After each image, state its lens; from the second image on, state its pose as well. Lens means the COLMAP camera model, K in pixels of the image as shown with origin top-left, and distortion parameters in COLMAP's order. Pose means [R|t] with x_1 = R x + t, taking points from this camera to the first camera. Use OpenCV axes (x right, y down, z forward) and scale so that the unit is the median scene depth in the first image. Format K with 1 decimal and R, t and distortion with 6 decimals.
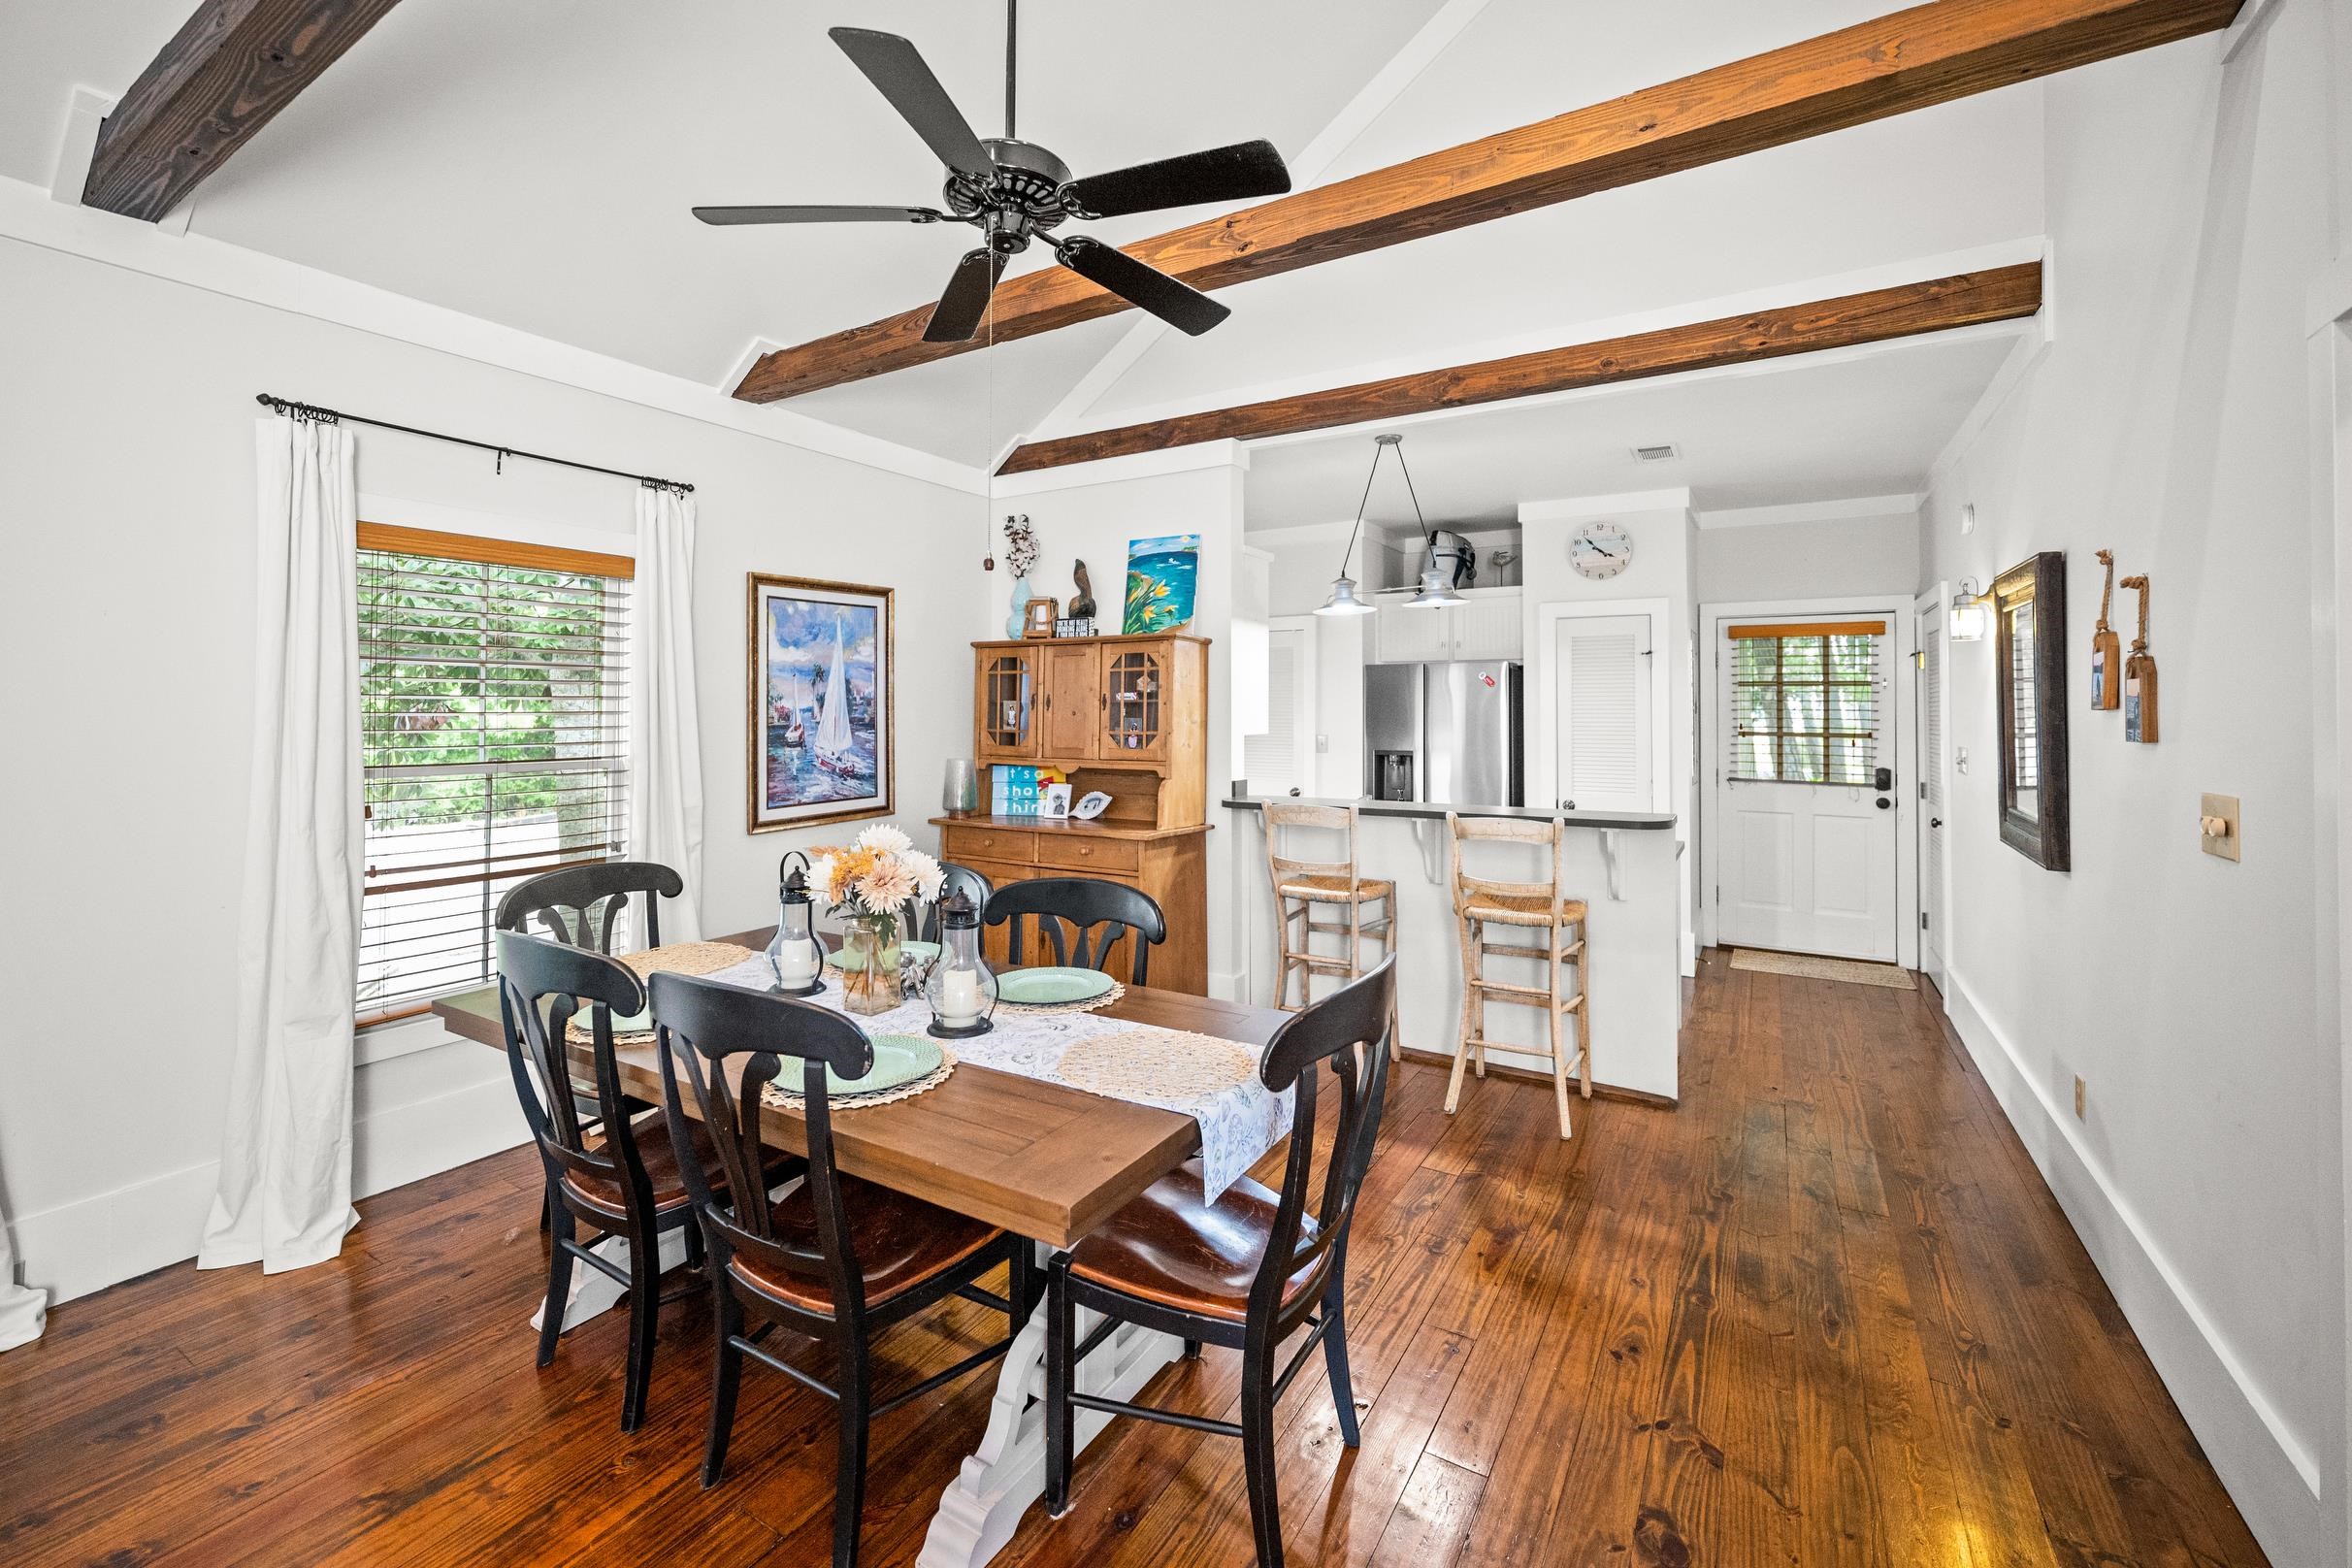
lens RADIAL K [[972.5, 0, 1151.9], [0, 972.5, 708.2], [0, 0, 1]] dist [-0.013384, 0.000462]
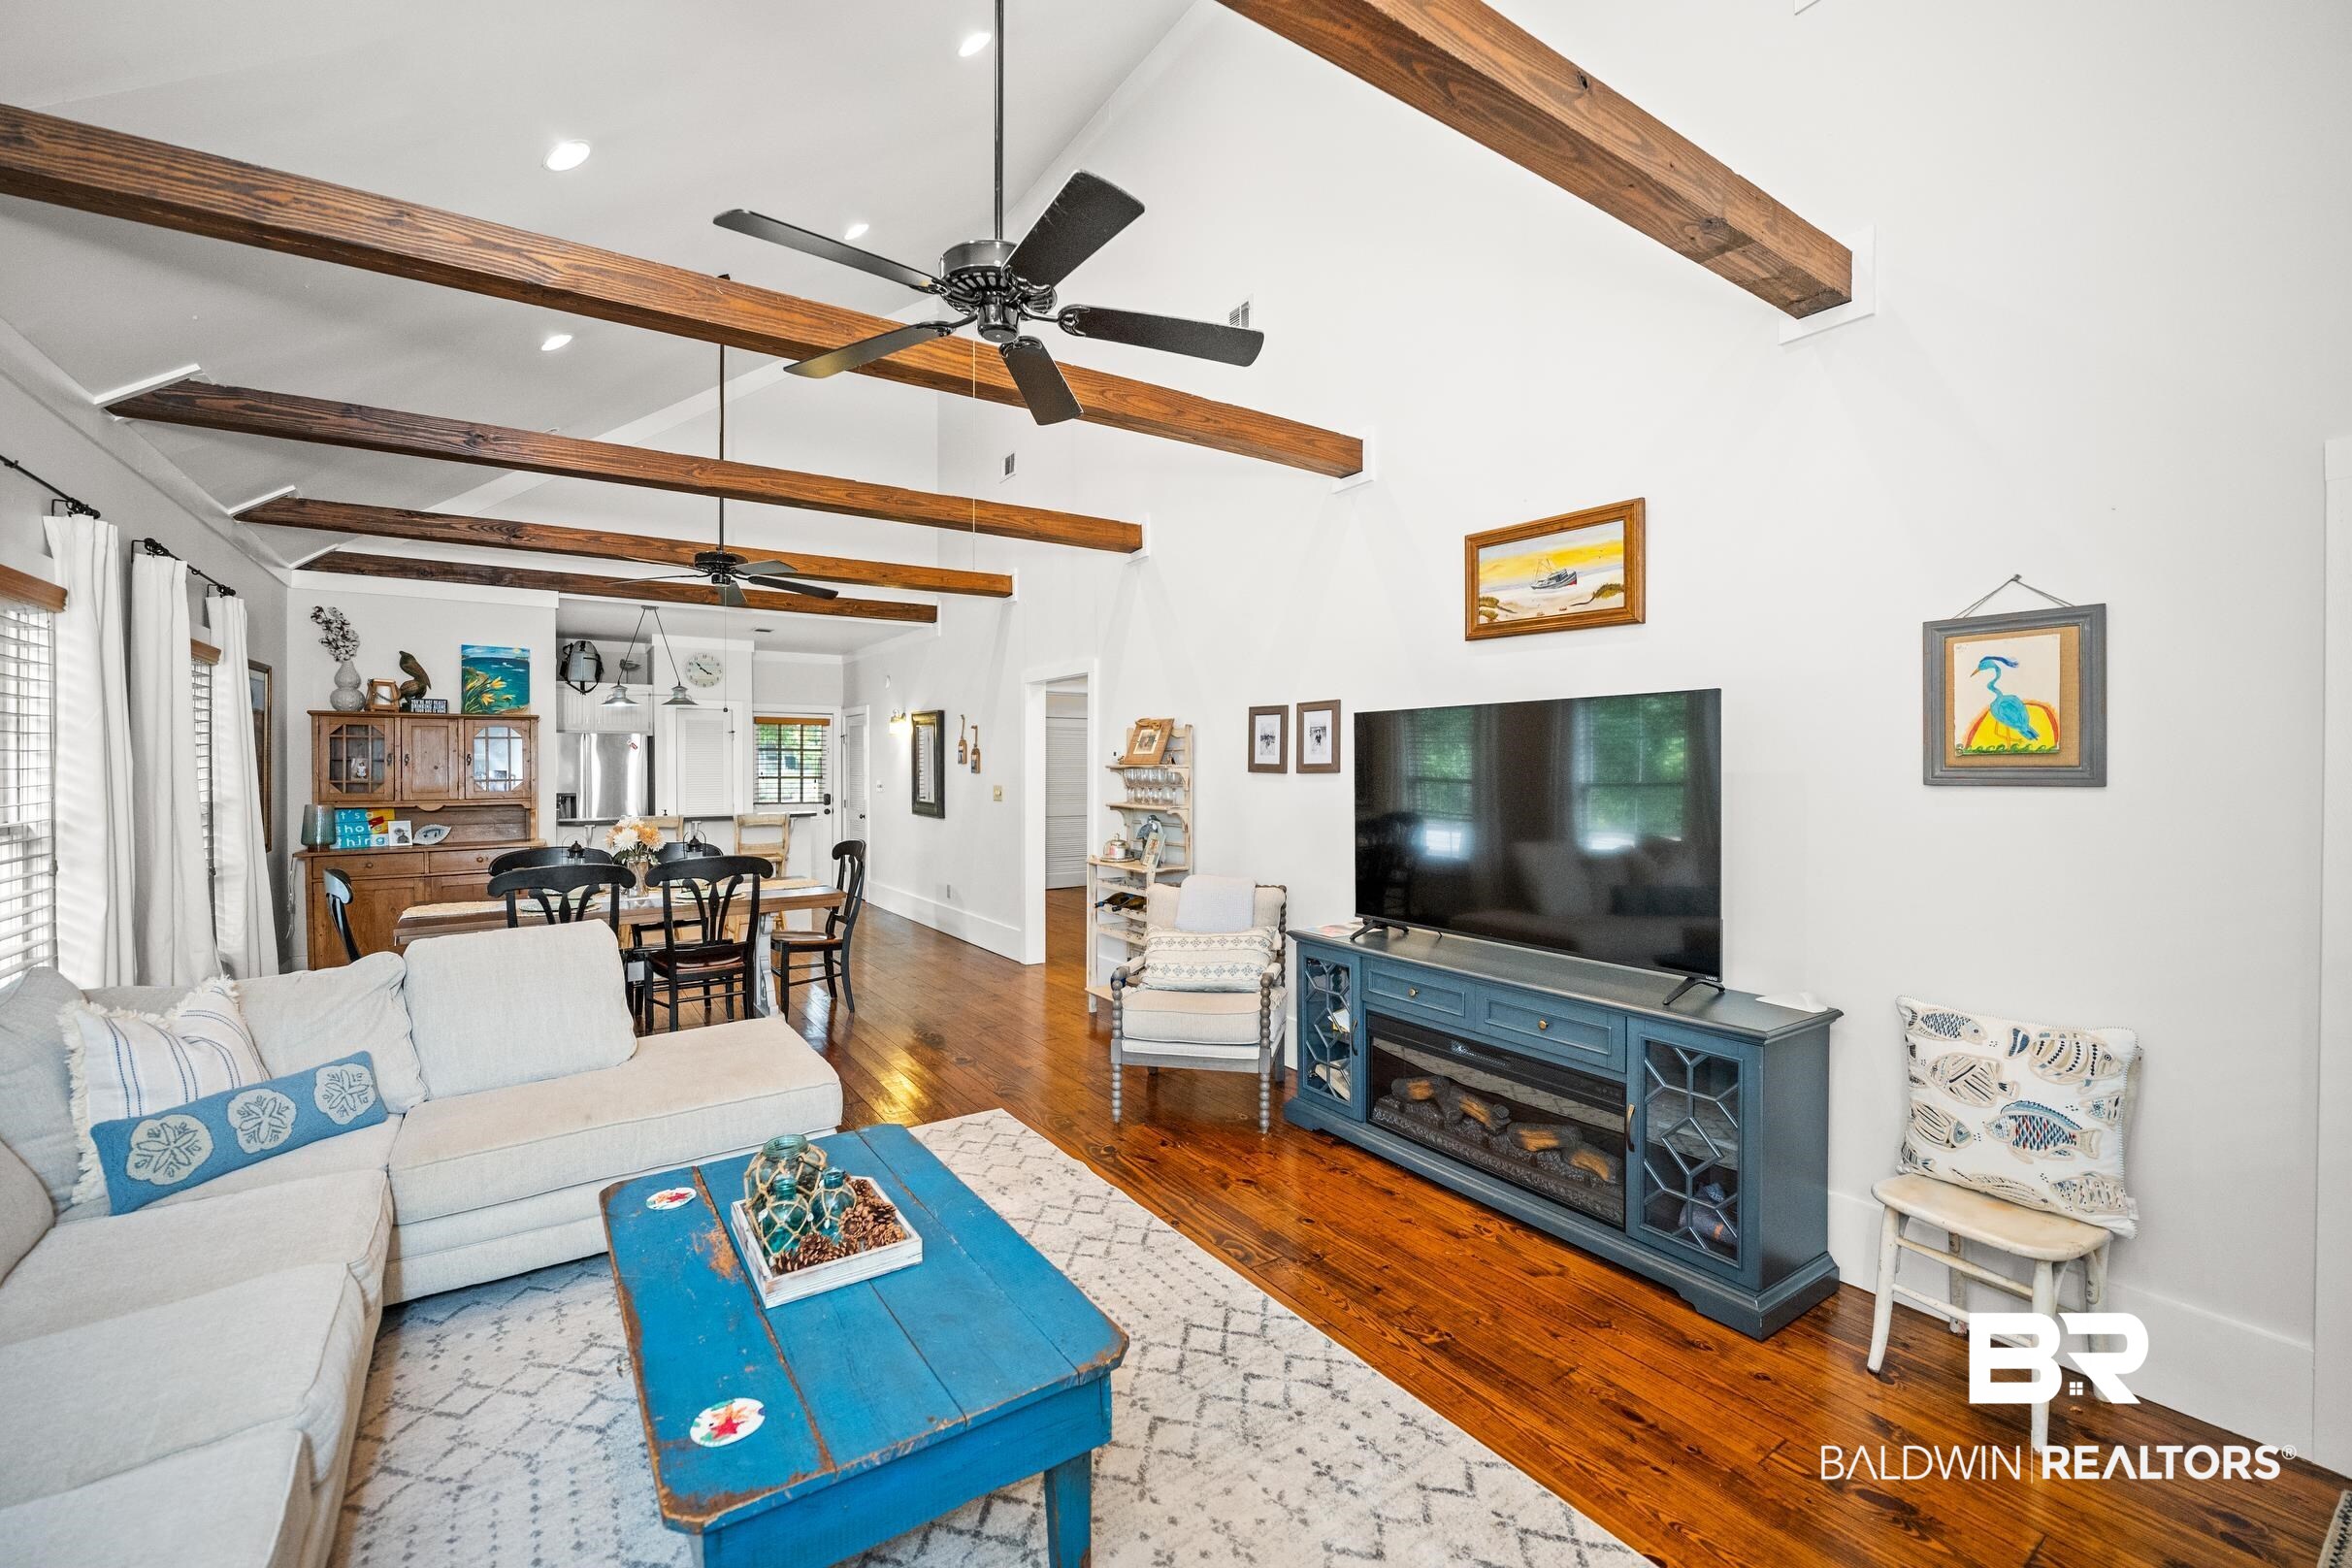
lens RADIAL K [[972.5, 0, 1180.0], [0, 972.5, 772.6], [0, 0, 1]] dist [-0.013384, 0.000462]
pose [[0.406122, -0.009975, 0.913764, -1.380644], [0.000762, 0.999944, 0.010578, -0.002166], [-0.913818, -0.003600, 0.406107, -0.819468]]
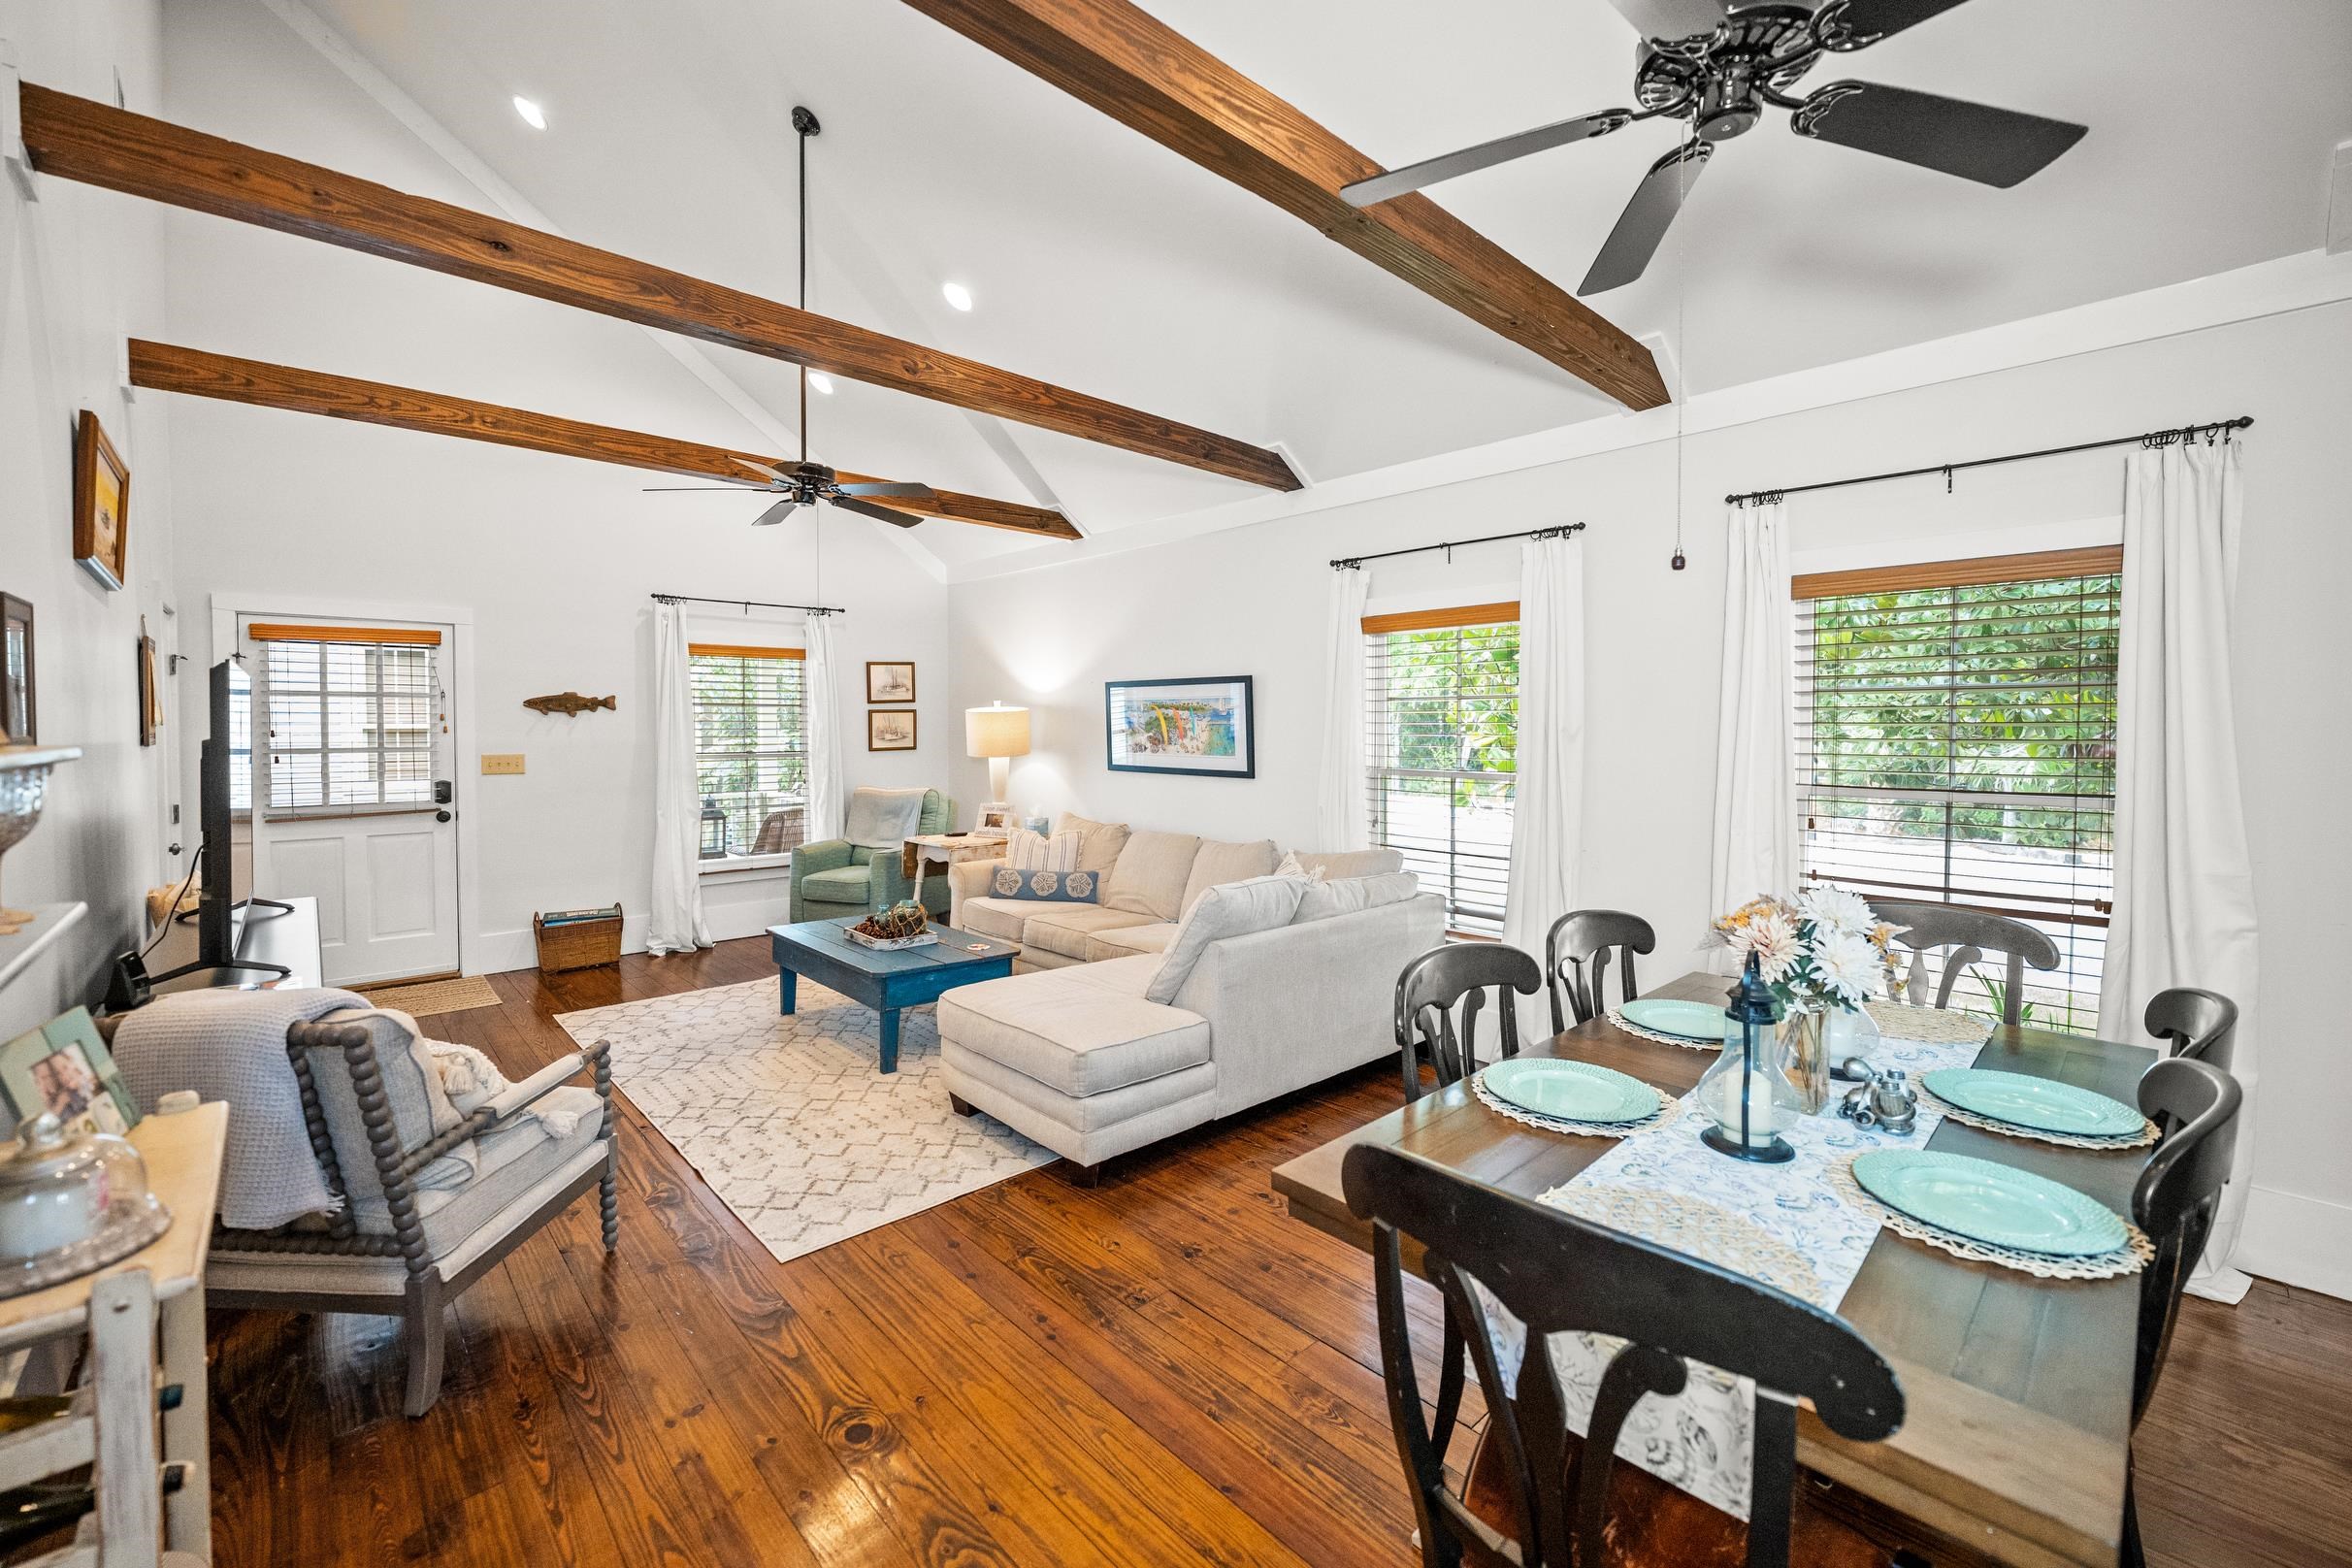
lens RADIAL K [[972.5, 0, 1200.0], [0, 972.5, 750.2], [0, 0, 1]] dist [-0.013384, 0.000462]
pose [[-0.241530, 0.021545, -0.970154, 0.446010], [-0.000956, 0.999748, 0.022440, -0.005875], [0.970393, 0.006347, -0.241448, 0.506539]]
